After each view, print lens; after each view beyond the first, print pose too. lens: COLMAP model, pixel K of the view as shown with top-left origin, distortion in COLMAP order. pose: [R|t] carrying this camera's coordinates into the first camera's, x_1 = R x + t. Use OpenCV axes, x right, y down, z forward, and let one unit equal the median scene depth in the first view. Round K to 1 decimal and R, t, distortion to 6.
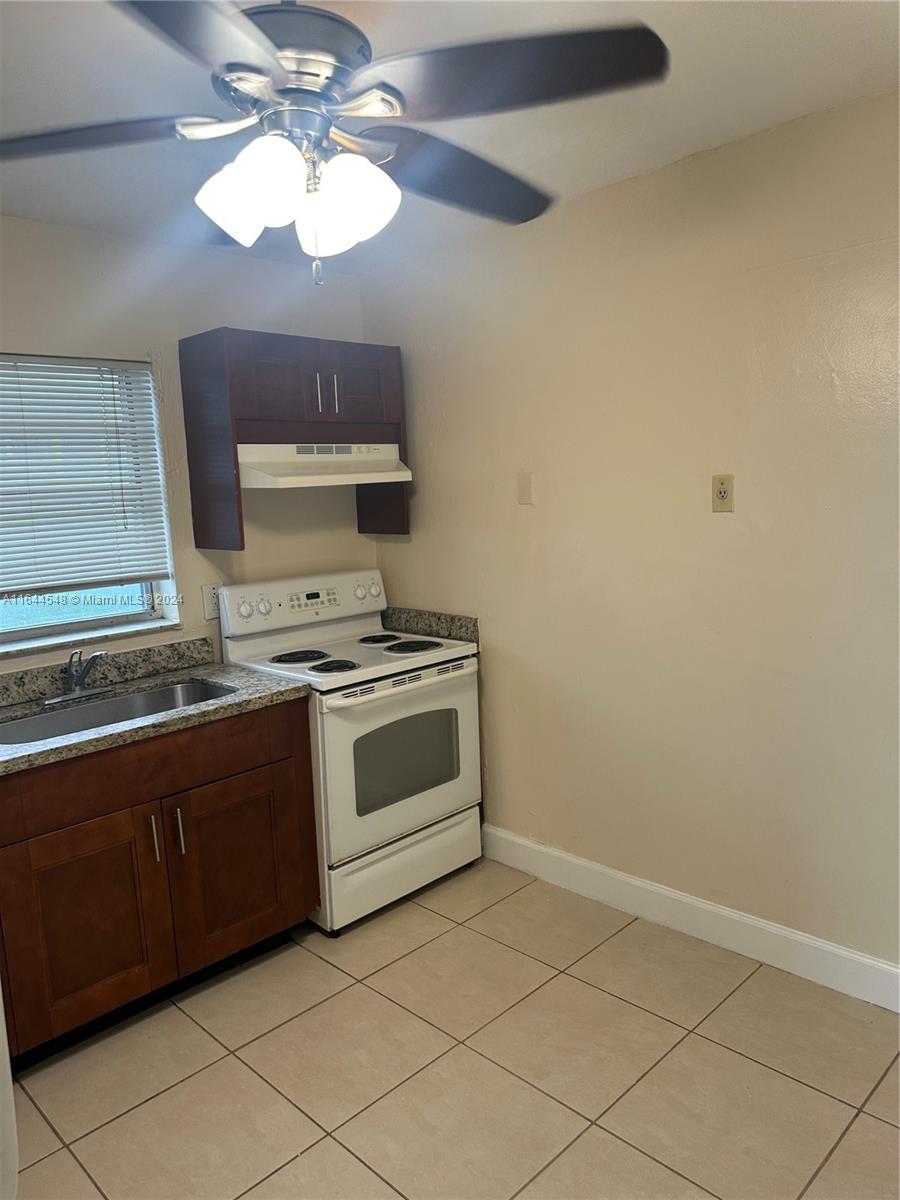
lens RADIAL K [[849.8, 0, 447.6], [0, 849.8, 600.6], [0, 0, 1]] dist [0.118467, -0.202012]
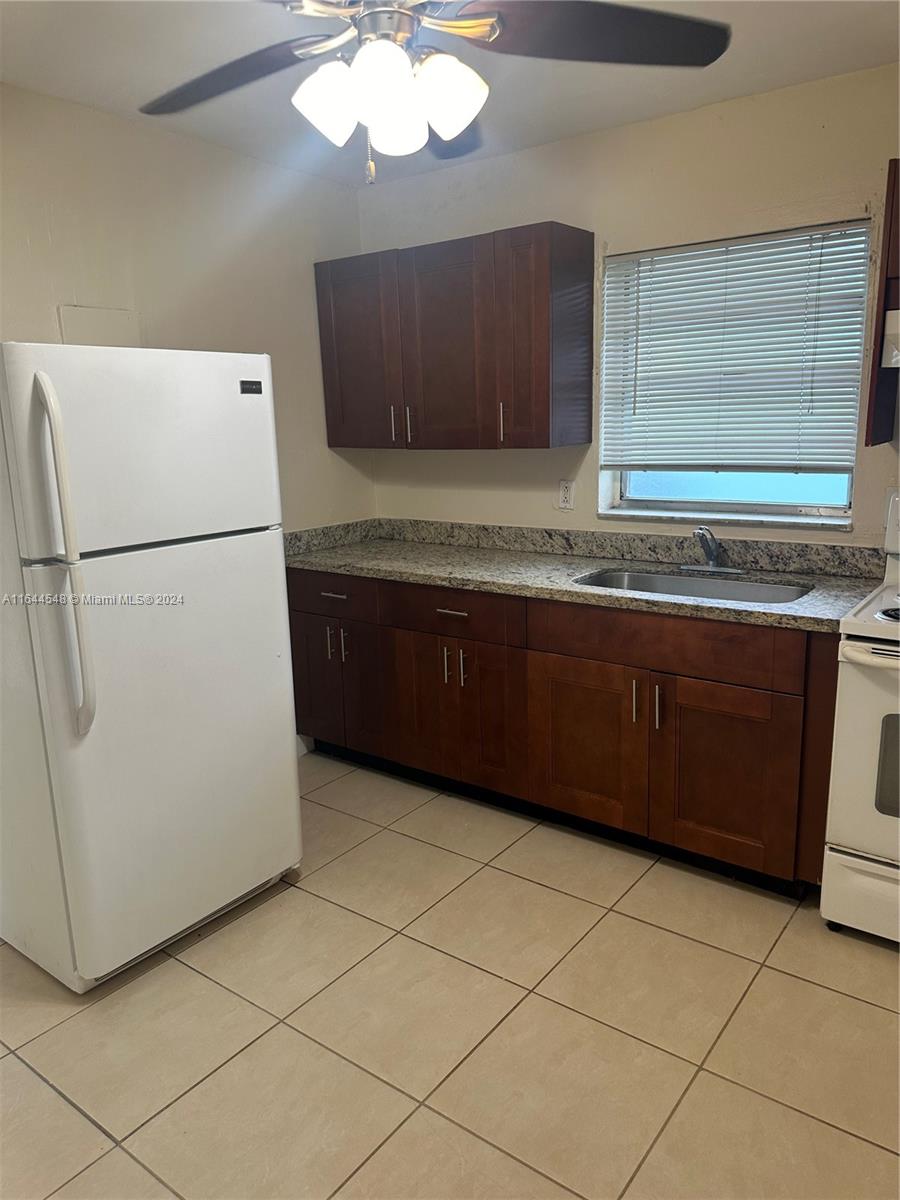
lens RADIAL K [[849.8, 0, 447.6], [0, 849.8, 600.6], [0, 0, 1]] dist [0.118467, -0.202012]
pose [[0.127276, 0.257328, -0.957906, 0.554294], [-0.113994, 0.963155, 0.243592, -0.074461], [0.985295, 0.078192, 0.151920, 0.509842]]
